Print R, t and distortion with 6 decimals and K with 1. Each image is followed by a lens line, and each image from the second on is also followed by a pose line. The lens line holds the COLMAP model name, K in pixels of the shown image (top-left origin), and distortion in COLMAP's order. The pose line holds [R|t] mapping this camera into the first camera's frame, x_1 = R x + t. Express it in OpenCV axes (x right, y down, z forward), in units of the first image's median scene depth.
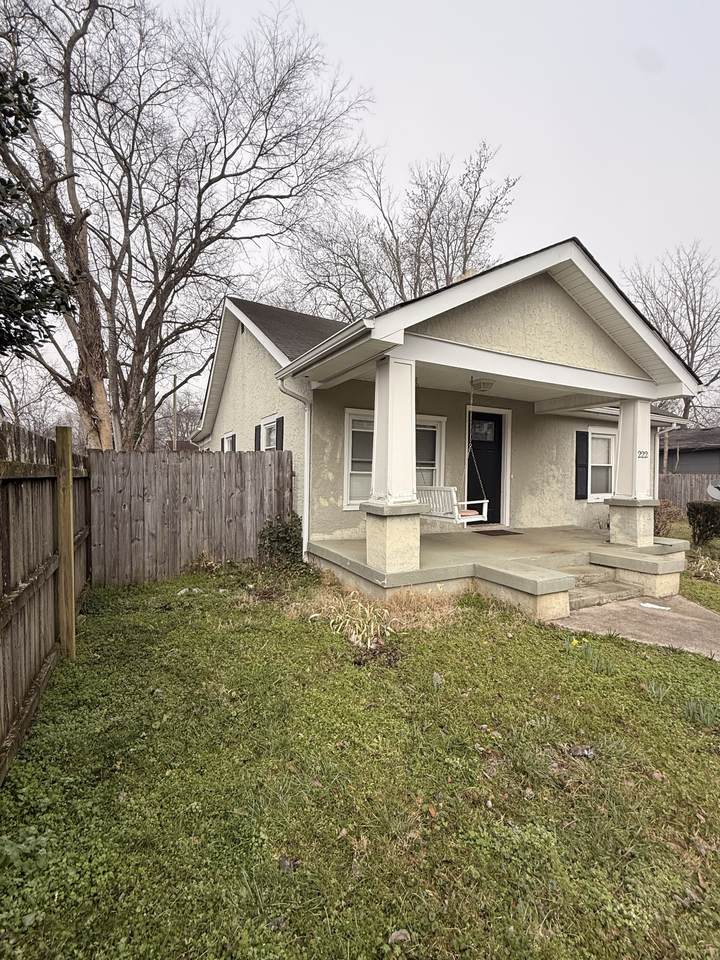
lens RADIAL K [[432.6, 0, 360.0], [0, 432.6, 480.0], [0, 0, 1]] dist [-0.001332, -0.000186]
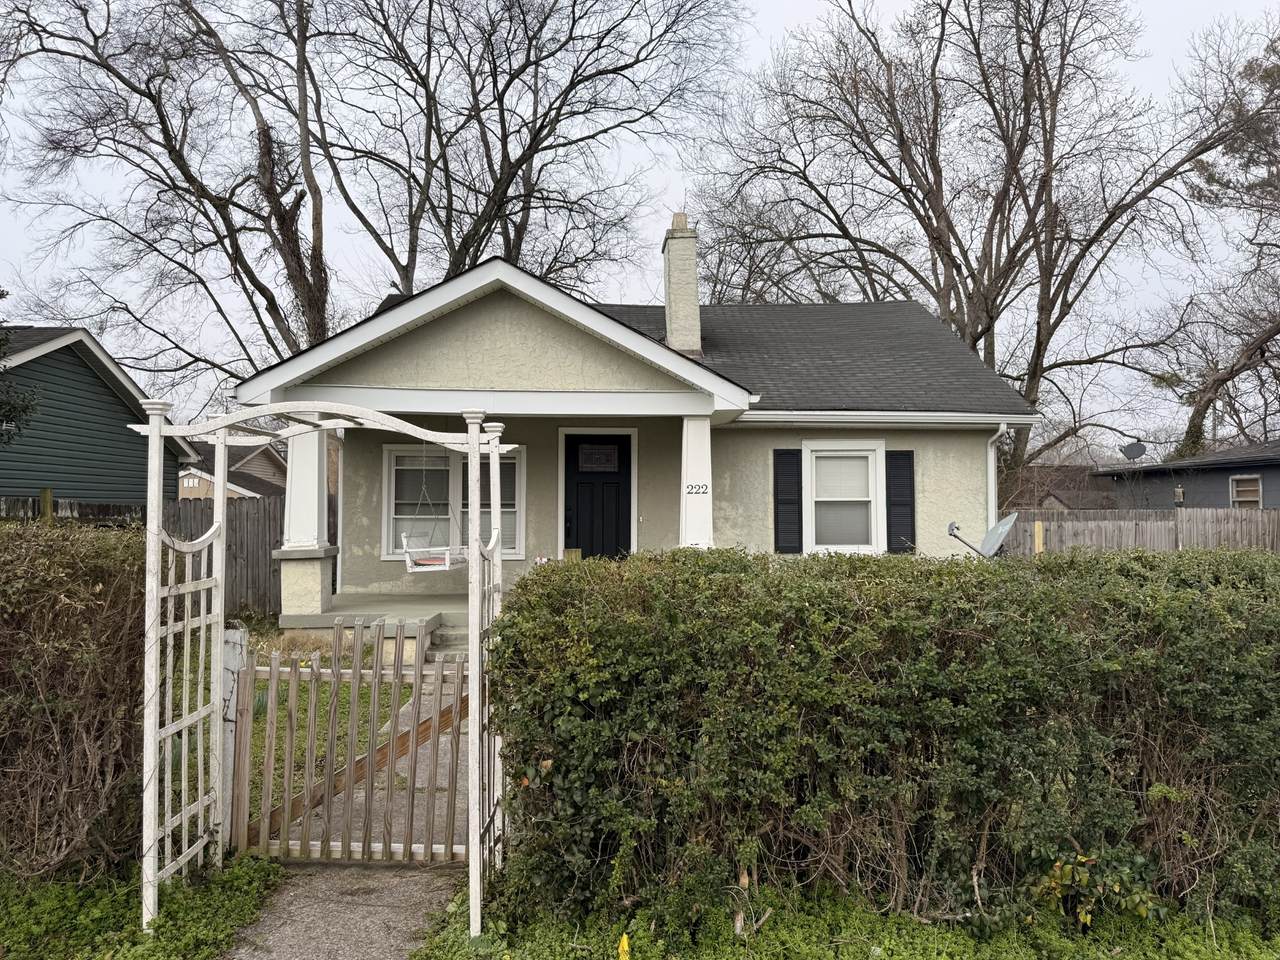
lens RADIAL K [[892.8, 0, 640.0], [0, 892.8, 480.0], [0, 0, 1]] dist [0.099536, -0.126756]
pose [[0.903596, -0.025784, -0.427609, 1.237779], [0.004367, 0.998690, -0.050991, 0.003075], [0.428363, 0.044207, 0.902525, -0.436571]]
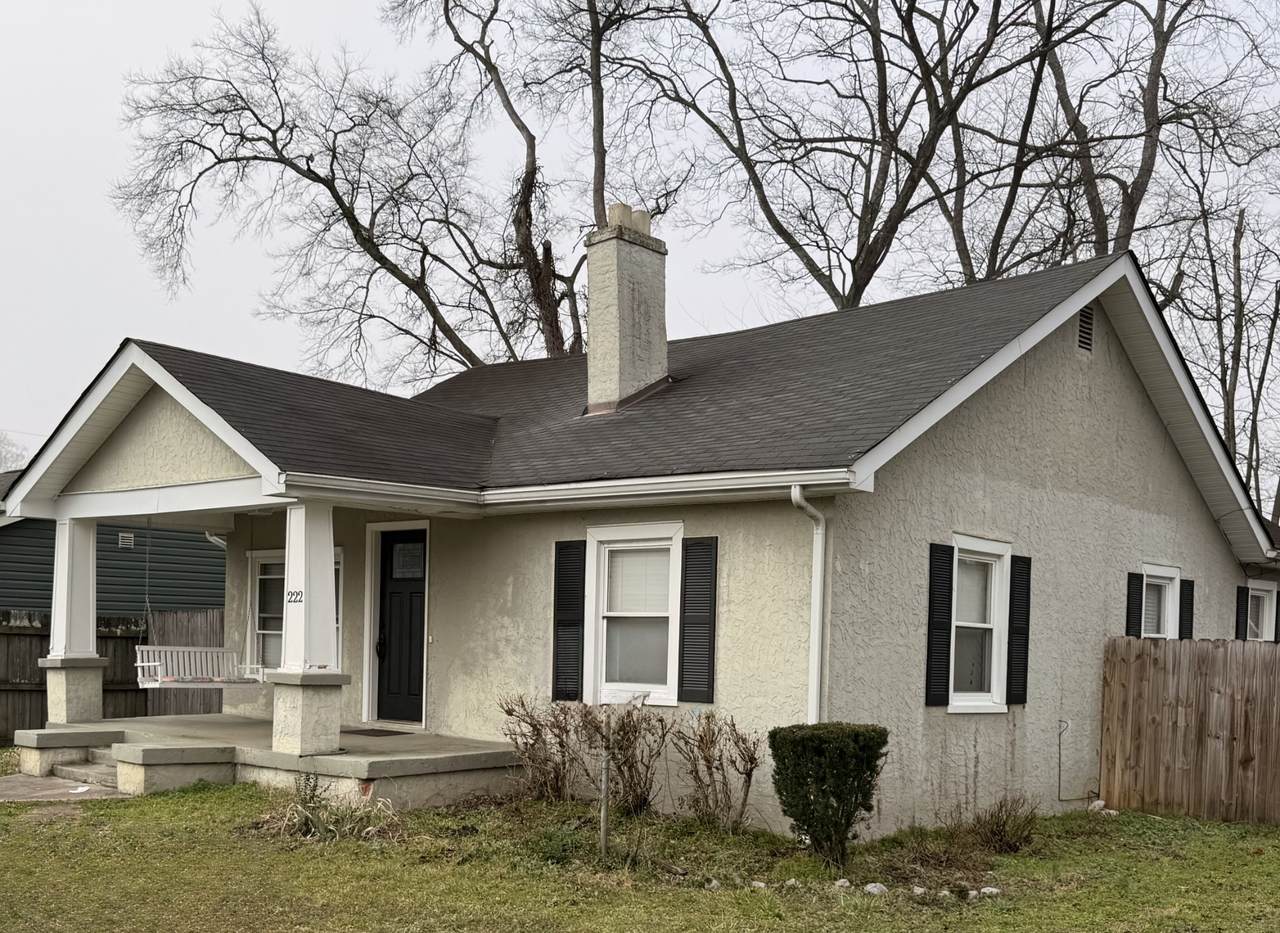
lens RADIAL K [[1354.4, 0, 640.4], [0, 1354.4, 616.2], [0, 0, 1]] dist [0.083465, -0.009983]
pose [[0.357763, -0.017227, -0.933653, 2.583841], [-0.029890, 0.999106, -0.029888, 0.007978], [0.933334, 0.038600, 0.356929, 0.789165]]
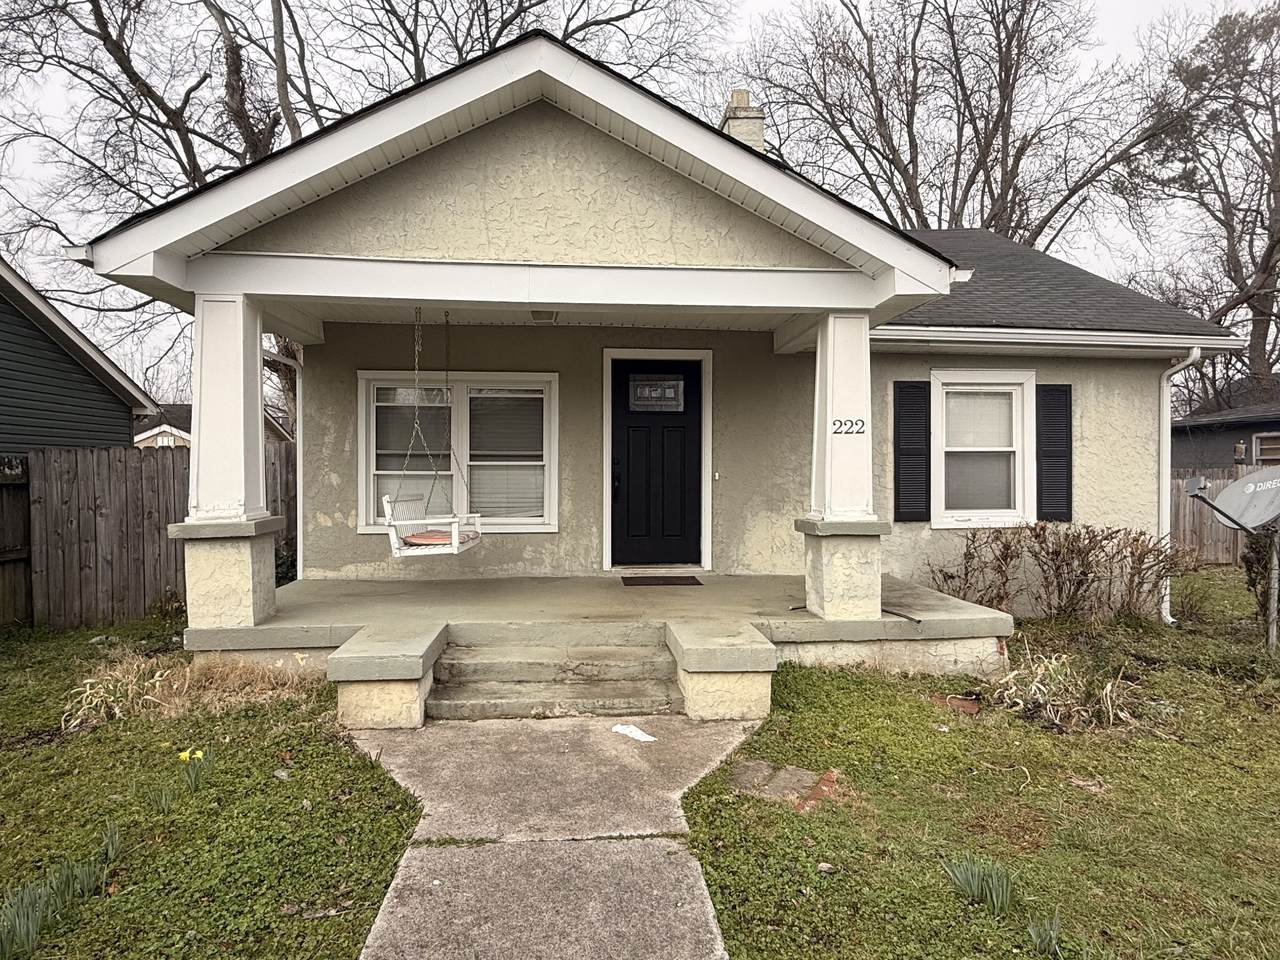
lens RADIAL K [[746.6, 0, 636.0], [0, 746.6, 484.8], [0, 0, 1]] dist [-0.001289, 0.003516]
pose [[0.924757, -0.007963, -0.380475, 0.758847], [0.006801, 0.999967, -0.004398, 0.007174], [0.380497, 0.001480, 0.924781, 0.151531]]
